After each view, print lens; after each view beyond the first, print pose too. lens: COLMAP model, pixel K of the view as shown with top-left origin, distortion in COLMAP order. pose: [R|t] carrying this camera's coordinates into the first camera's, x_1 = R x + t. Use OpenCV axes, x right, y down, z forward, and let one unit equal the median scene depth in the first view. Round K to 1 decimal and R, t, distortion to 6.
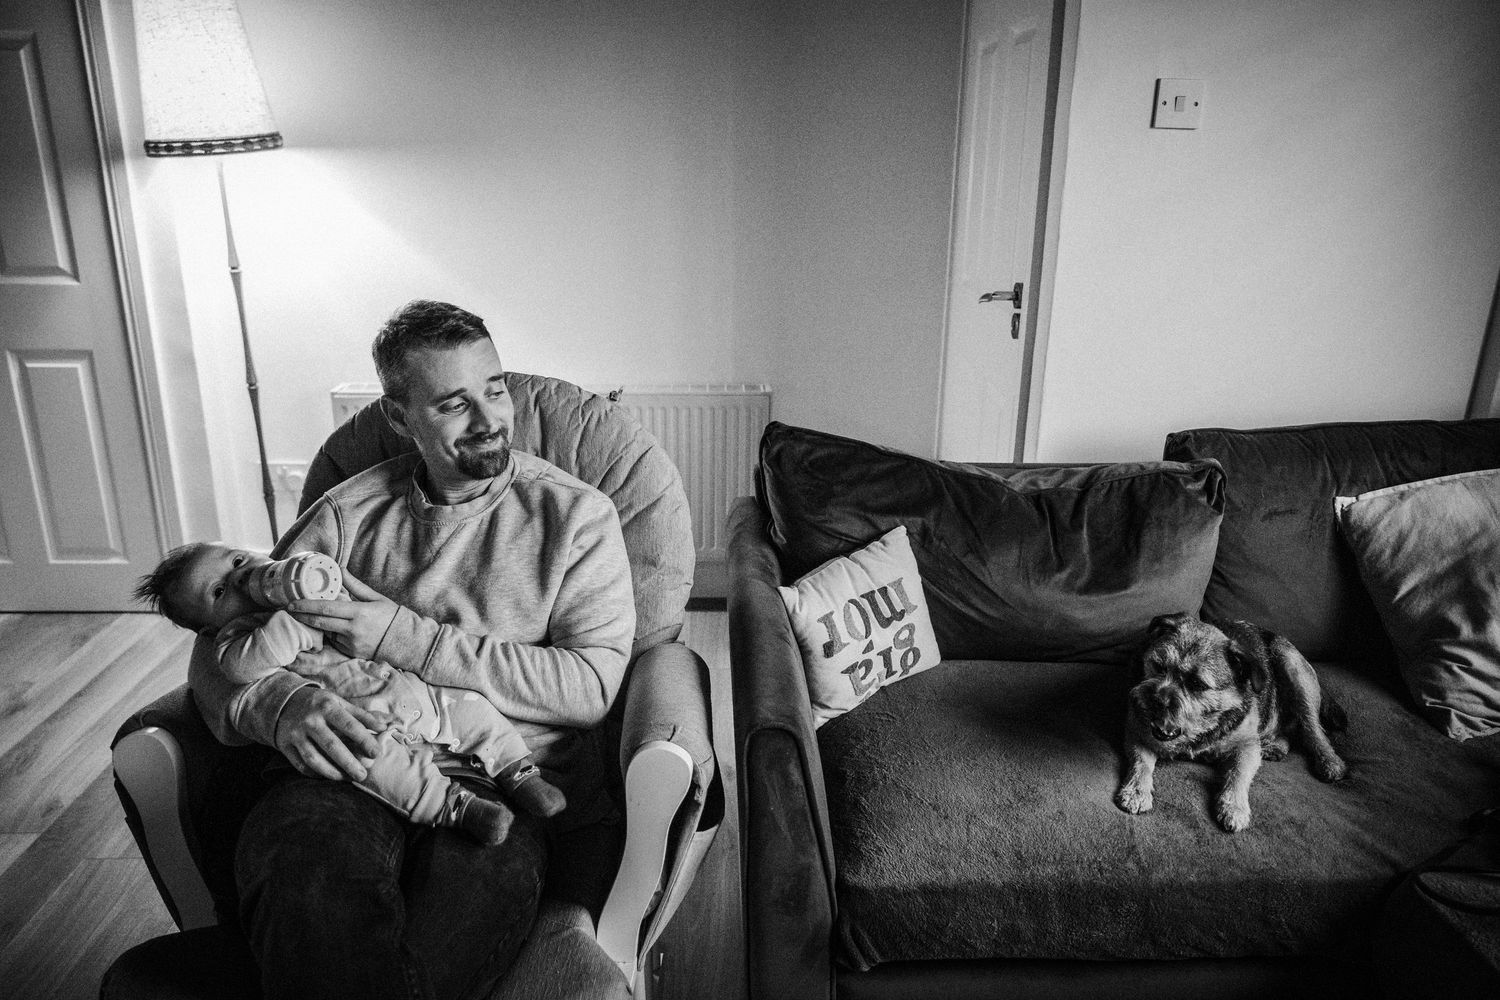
lens RADIAL K [[1098.5, 0, 750.0], [0, 1098.5, 500.0], [0, 0, 1]] dist [-0.002673, -0.005670]
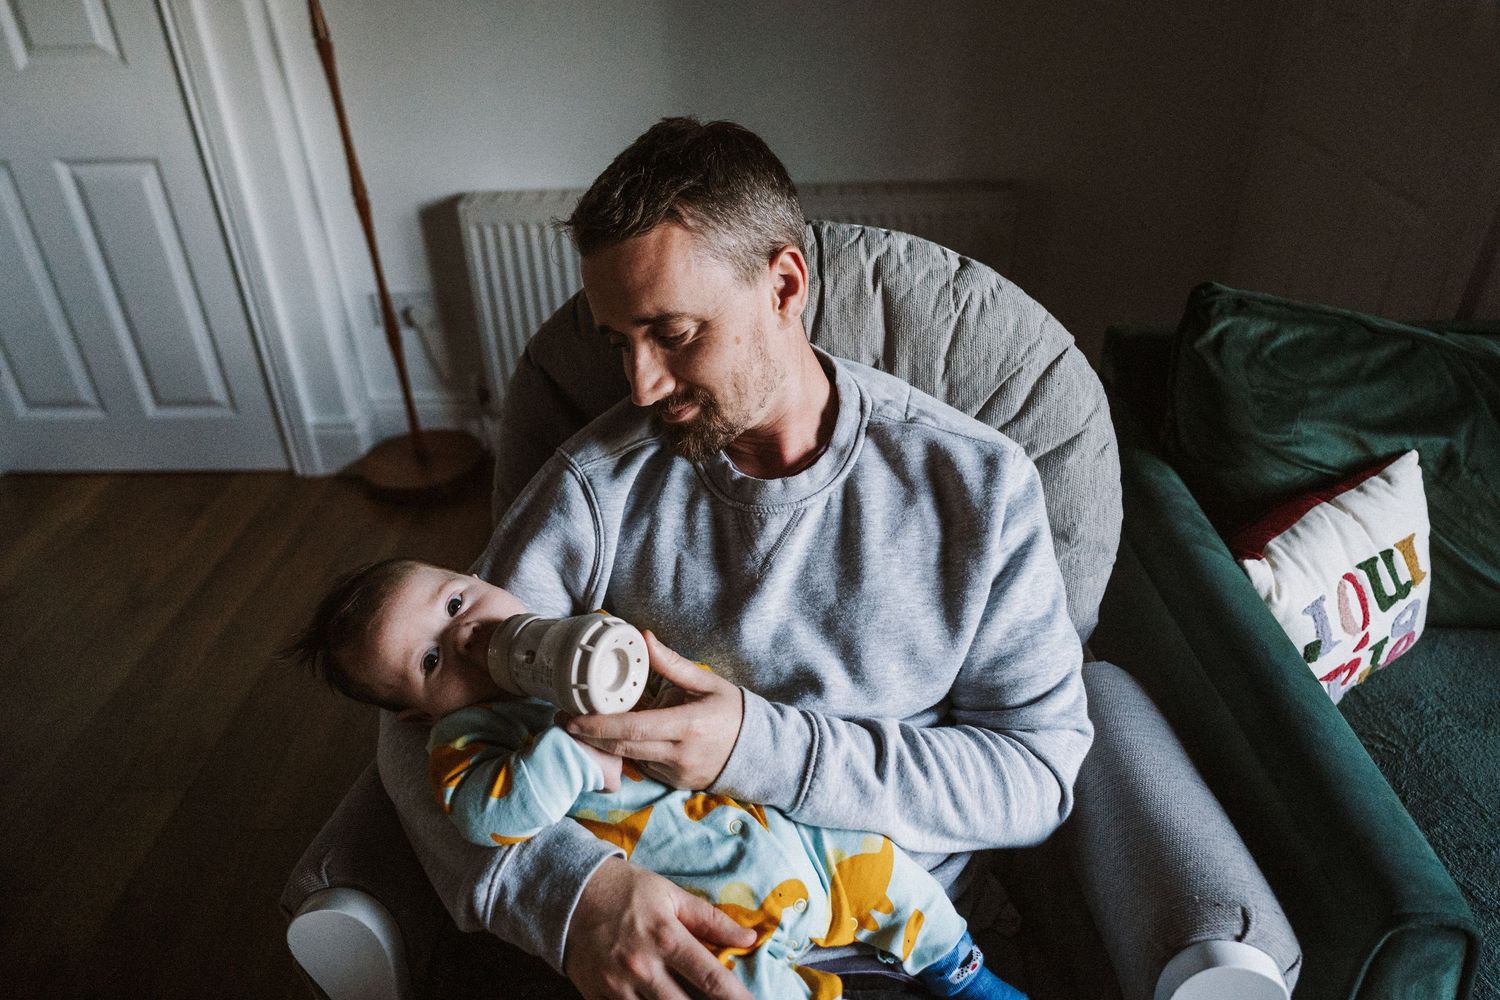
lens RADIAL K [[1098.5, 0, 750.0], [0, 1098.5, 500.0], [0, 0, 1]] dist [-0.002673, -0.005670]
pose [[0.997661, -0.003618, -0.068255, -0.240652], [0.017344, 0.979312, 0.201612, -0.098904], [0.066113, -0.202324, 0.977084, 0.409556]]
